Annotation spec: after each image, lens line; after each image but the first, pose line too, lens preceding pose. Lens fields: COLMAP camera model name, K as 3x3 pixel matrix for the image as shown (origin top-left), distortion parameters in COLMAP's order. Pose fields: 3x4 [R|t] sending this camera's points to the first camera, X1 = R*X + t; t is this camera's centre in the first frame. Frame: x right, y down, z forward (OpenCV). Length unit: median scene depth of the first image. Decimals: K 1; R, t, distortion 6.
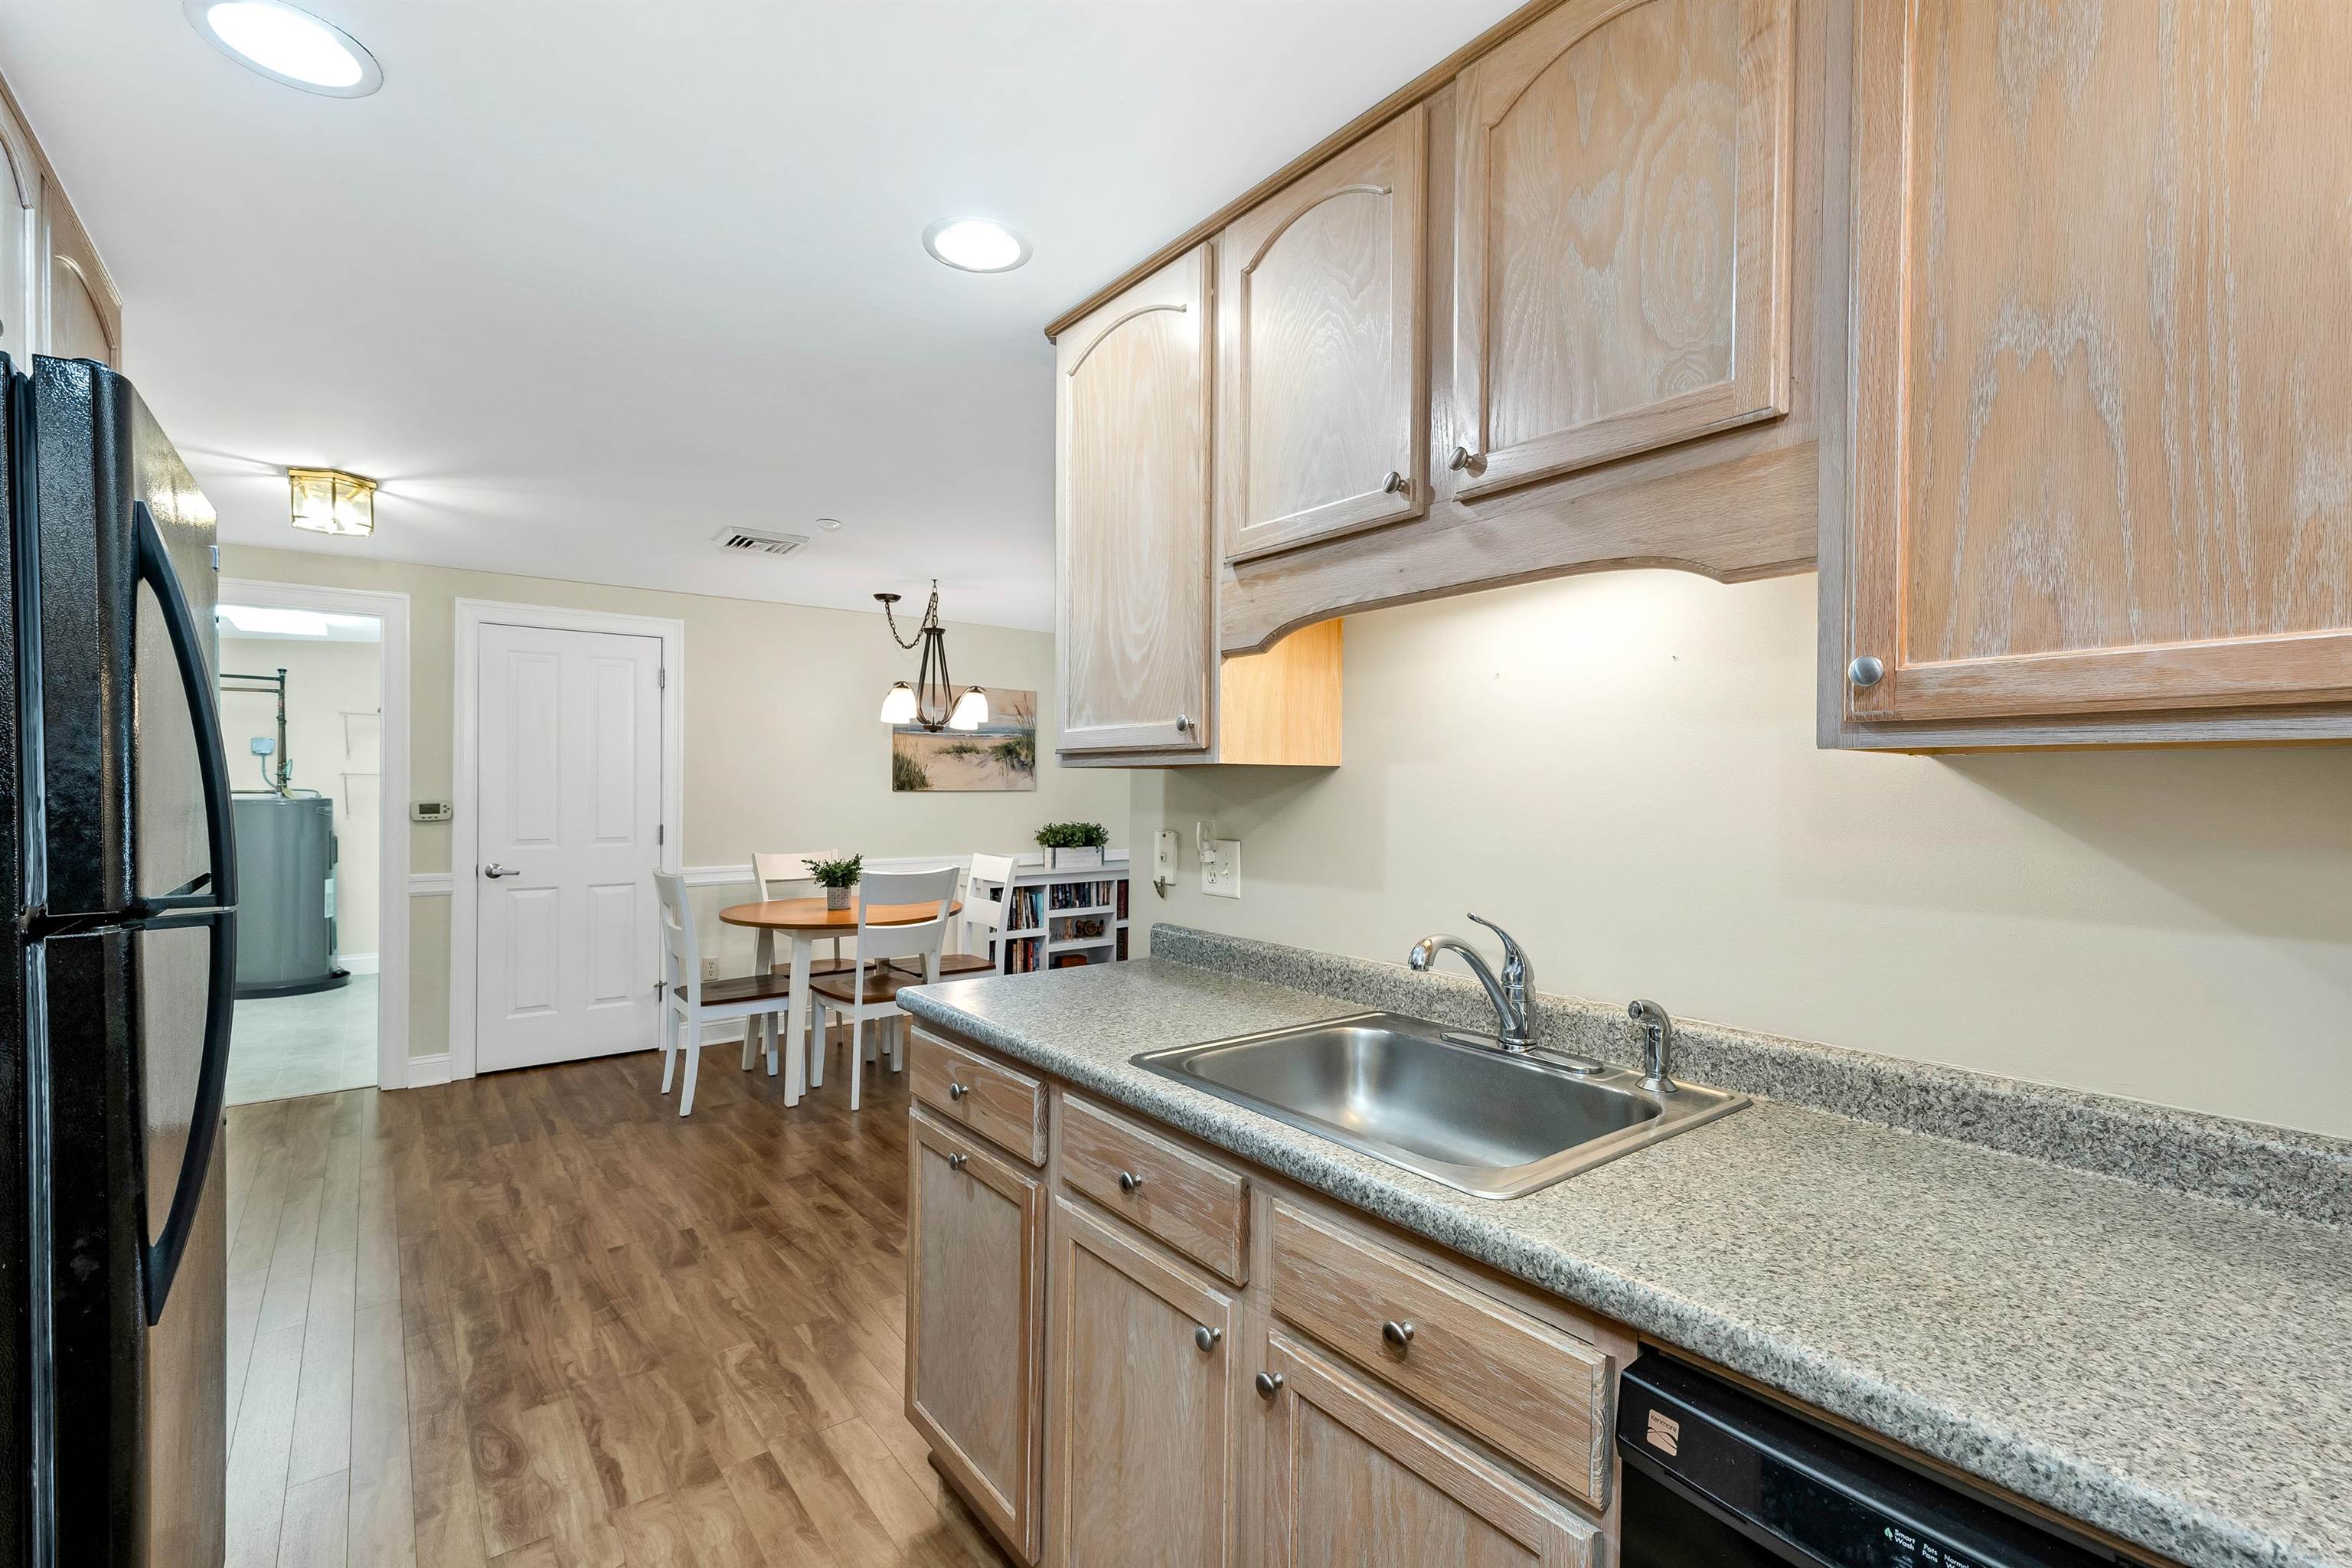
lens RADIAL K [[1034.6, 0, 1177.8], [0, 1034.6, 781.1], [0, 0, 1]] dist [0.004728, -0.001053]
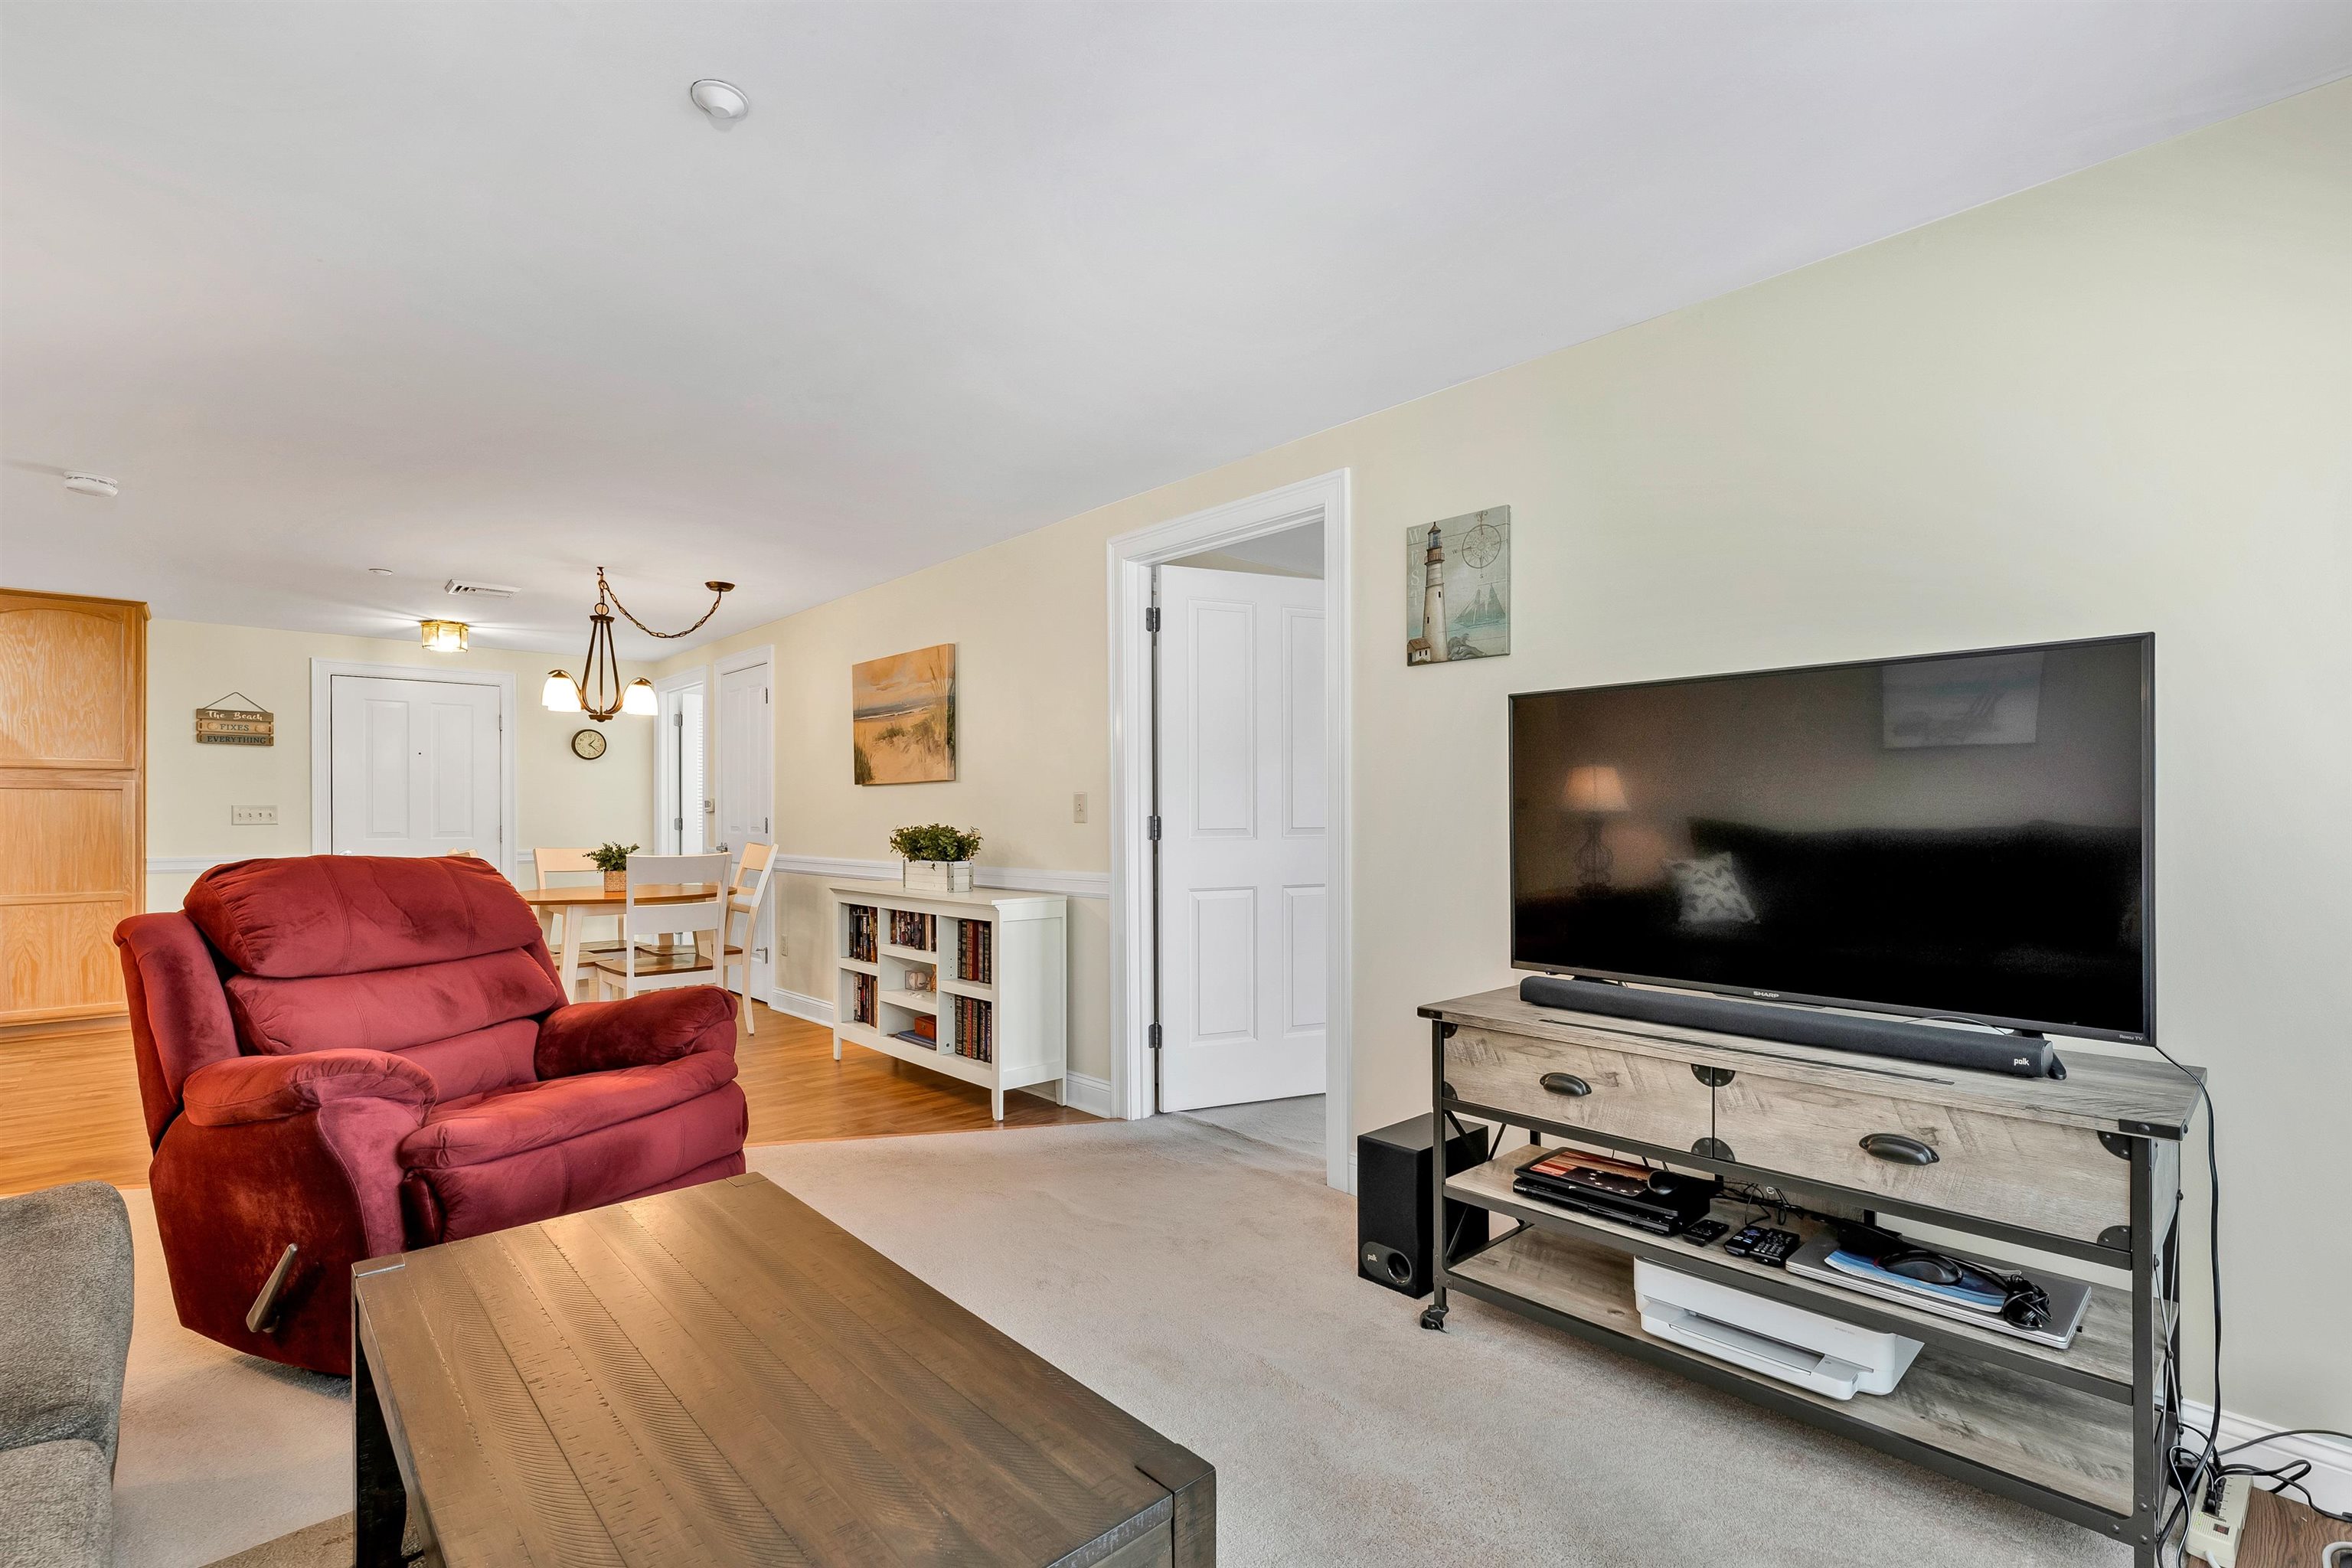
lens RADIAL K [[1034.6, 0, 1179.8], [0, 1034.6, 818.6], [0, 0, 1]] dist [0.004728, -0.001053]
pose [[0.080299, -0.000157, -0.996771, 0.624096], [0.002783, 0.999996, 0.000067, 0.037900], [0.996767, -0.002780, 0.080300, 1.161316]]
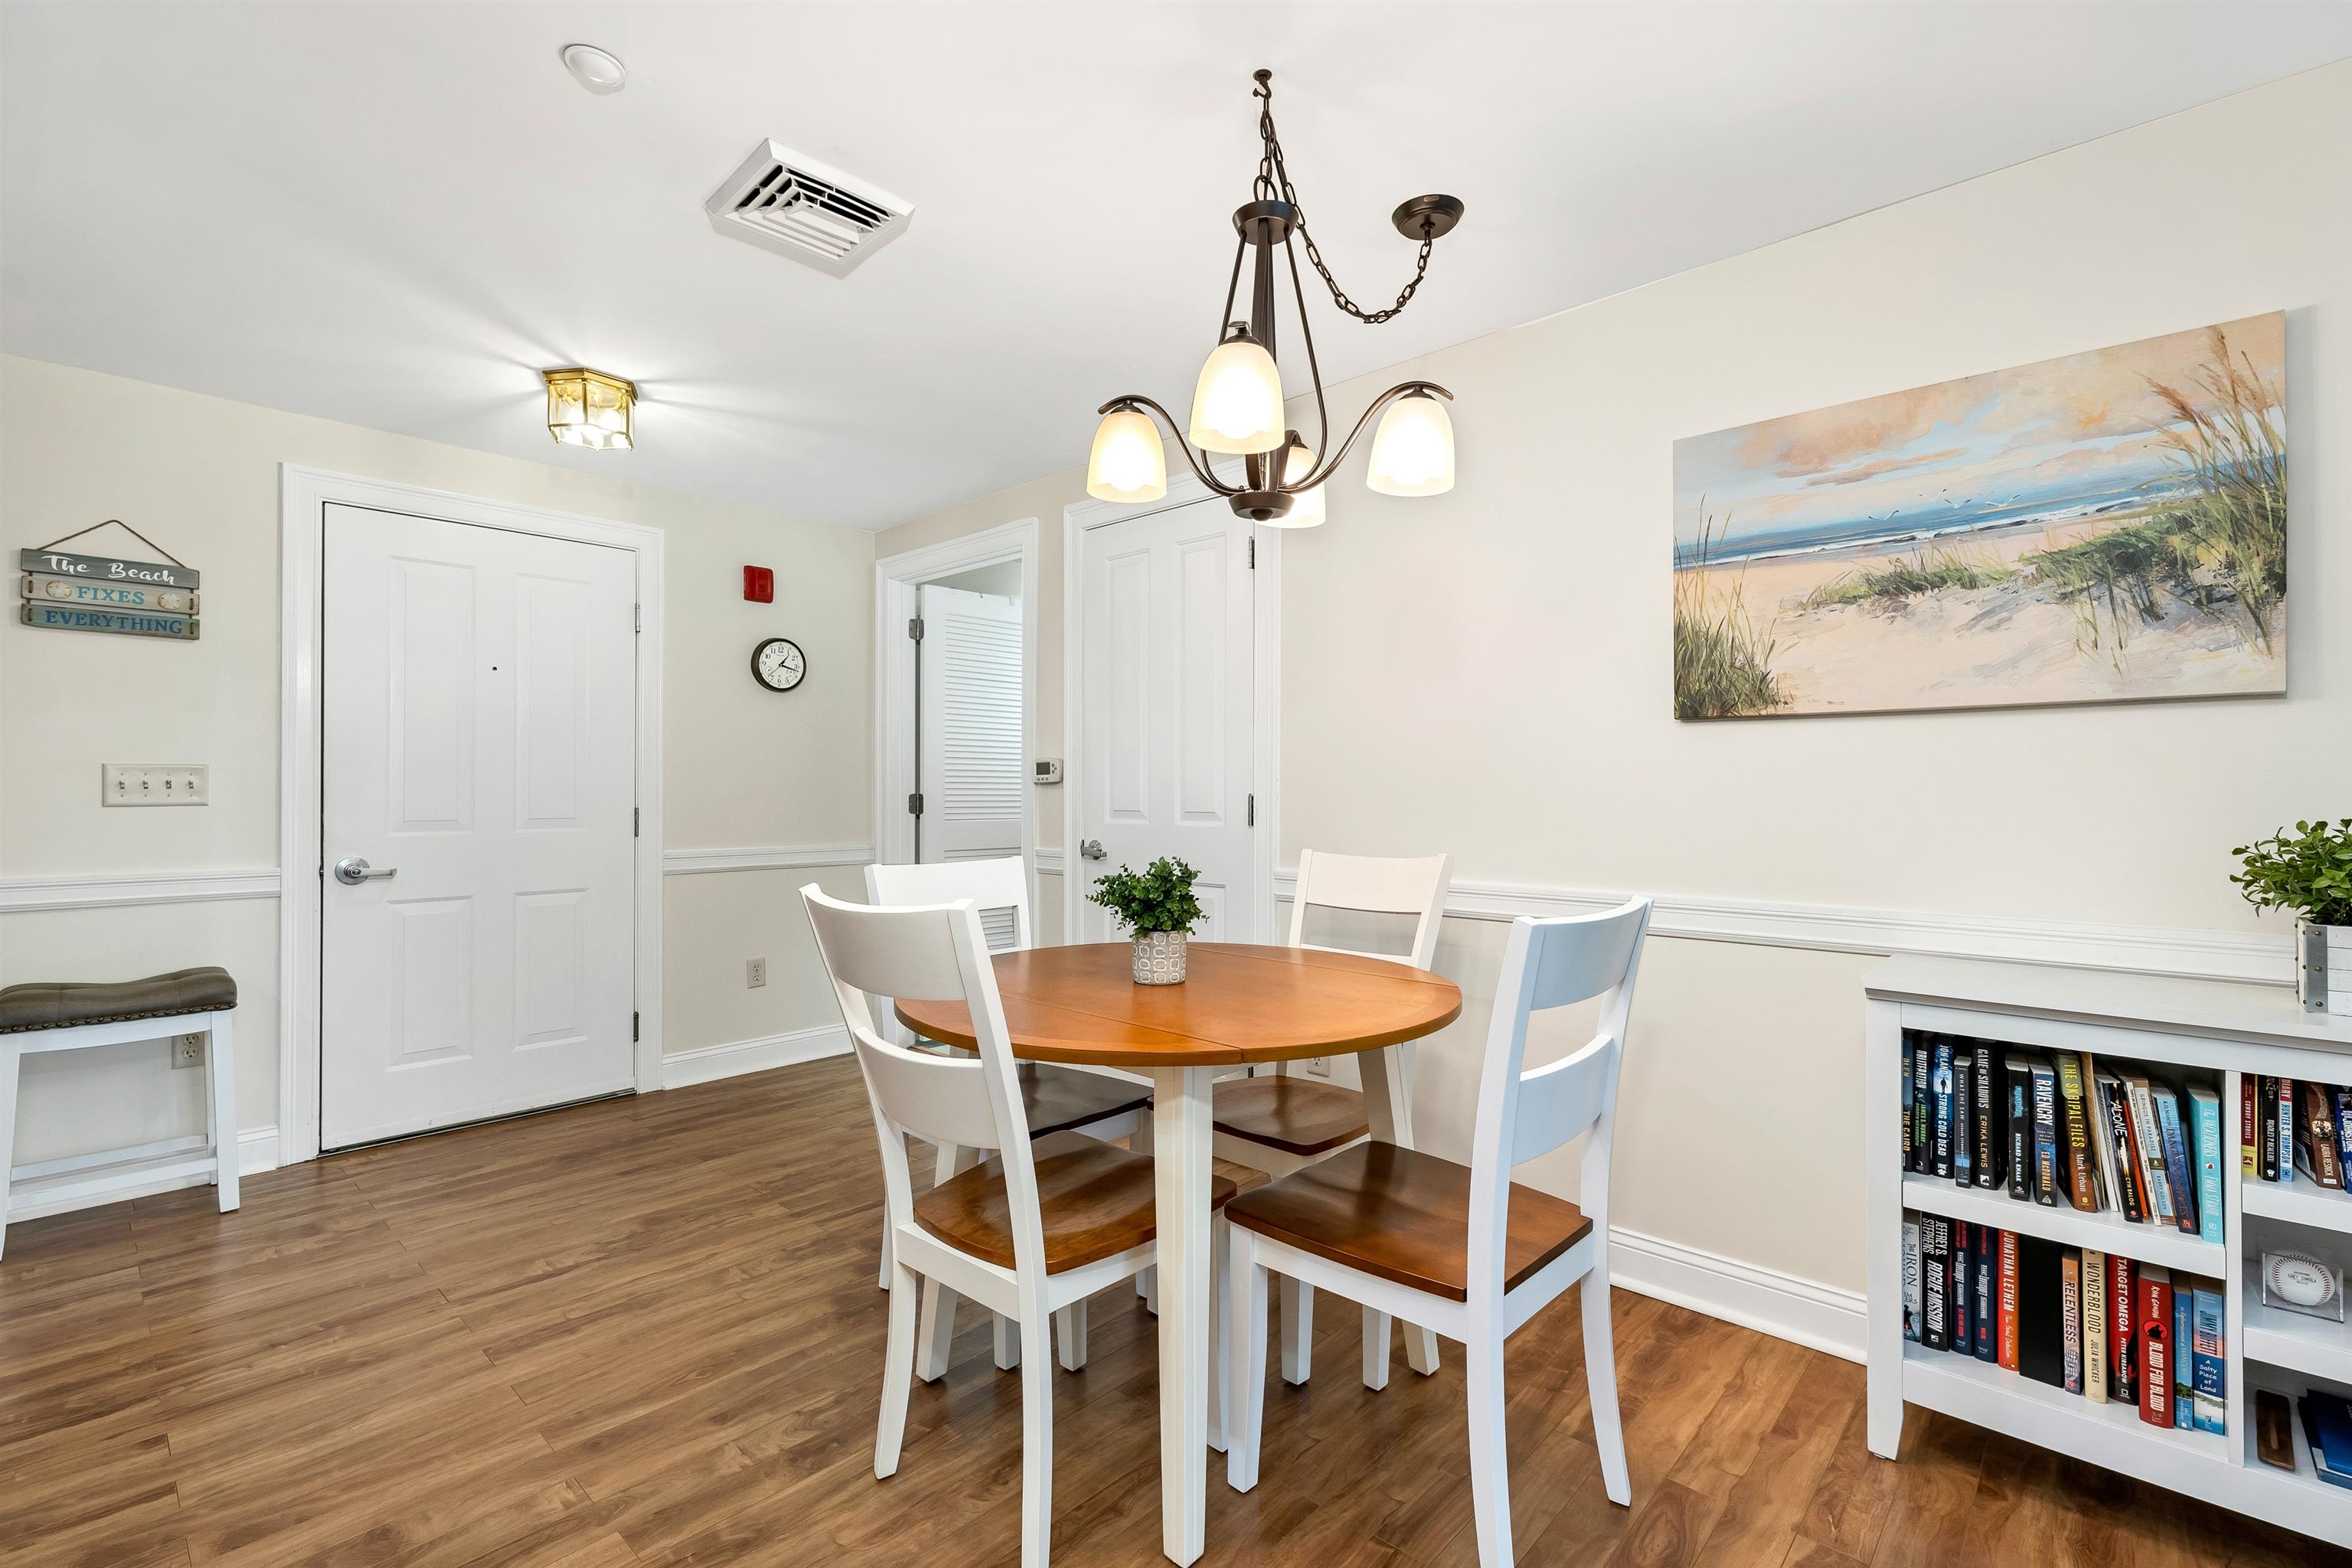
lens RADIAL K [[1034.6, 0, 1180.5], [0, 1034.6, 779.9], [0, 0, 1]] dist [0.004728, -0.001053]
pose [[0.155534, -0.016165, -0.987698, 0.076098], [-0.000427, 0.999865, -0.016432, 0.036639], [0.987830, 0.002977, 0.155506, 0.726848]]
